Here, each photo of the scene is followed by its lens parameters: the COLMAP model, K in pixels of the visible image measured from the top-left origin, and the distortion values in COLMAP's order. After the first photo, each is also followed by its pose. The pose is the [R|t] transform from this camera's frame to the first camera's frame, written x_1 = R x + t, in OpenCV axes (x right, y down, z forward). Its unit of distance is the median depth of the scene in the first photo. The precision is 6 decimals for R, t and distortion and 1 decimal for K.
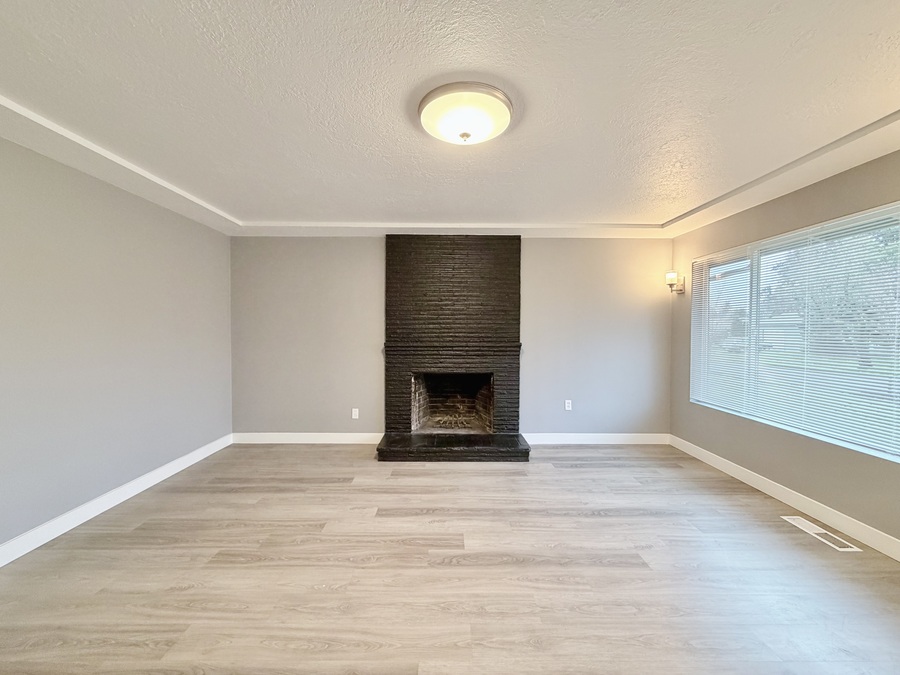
lens RADIAL K [[358.6, 0, 448.2], [0, 358.6, 337.5], [0, 0, 1]] dist [-0.000476, 0.000196]
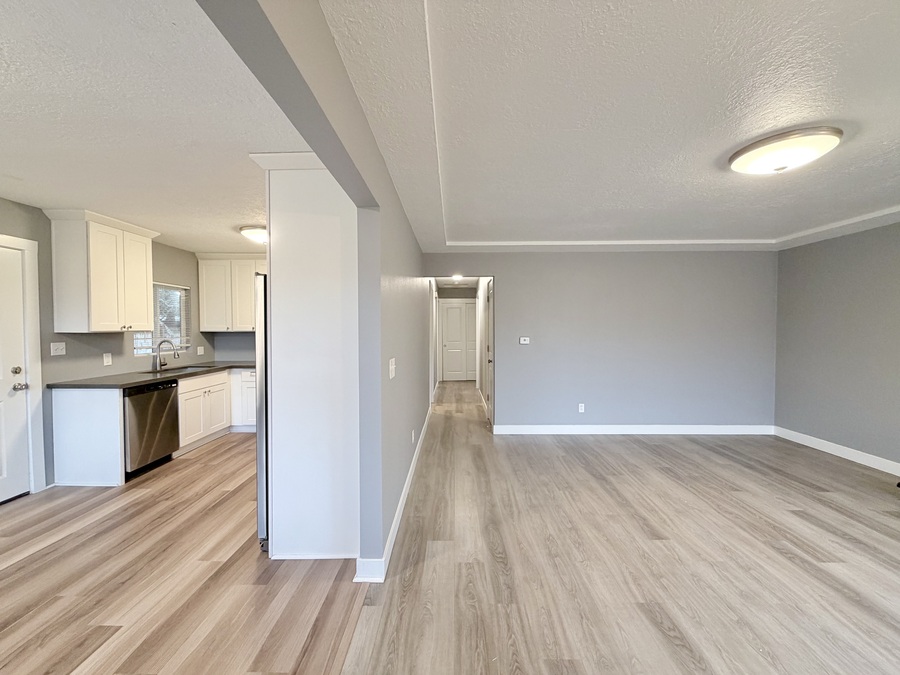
lens RADIAL K [[358.6, 0, 448.2], [0, 358.6, 337.5], [0, 0, 1]] dist [-0.000476, 0.000196]
pose [[-0.022076, 0.023142, -0.999488, 0.813296], [-0.019612, 0.999530, 0.023576, -0.025289], [0.999564, 0.020123, -0.021611, -0.010094]]
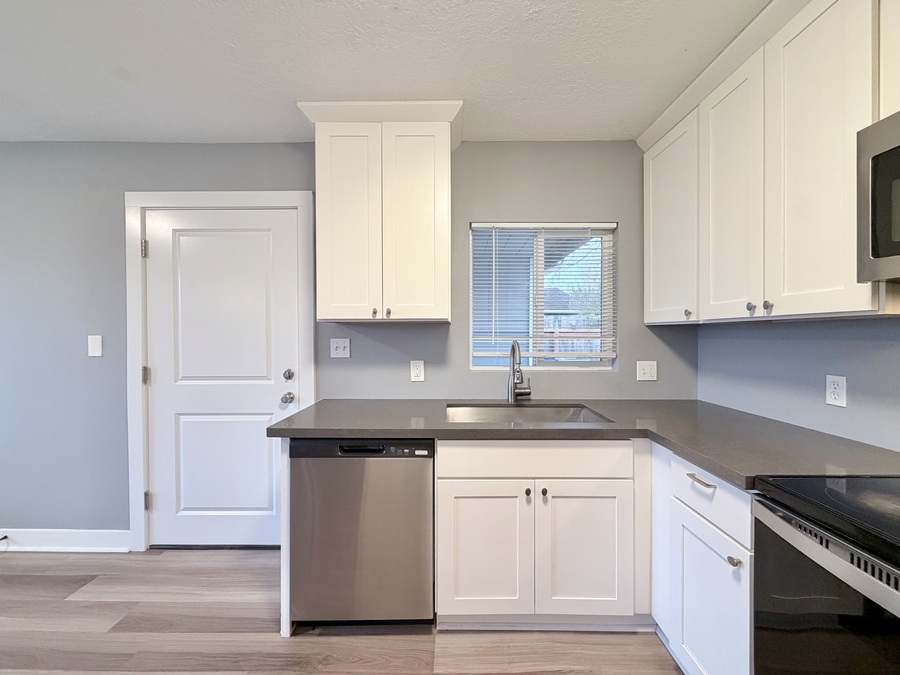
lens RADIAL K [[358.6, 0, 448.2], [0, 358.6, 337.5], [0, 0, 1]] dist [-0.000476, 0.000196]
pose [[-0.999862, -0.003721, 0.016187, -0.583114], [-0.003224, 0.999526, 0.030630, 0.017521], [-0.016293, 0.030574, -0.999400, -0.545278]]
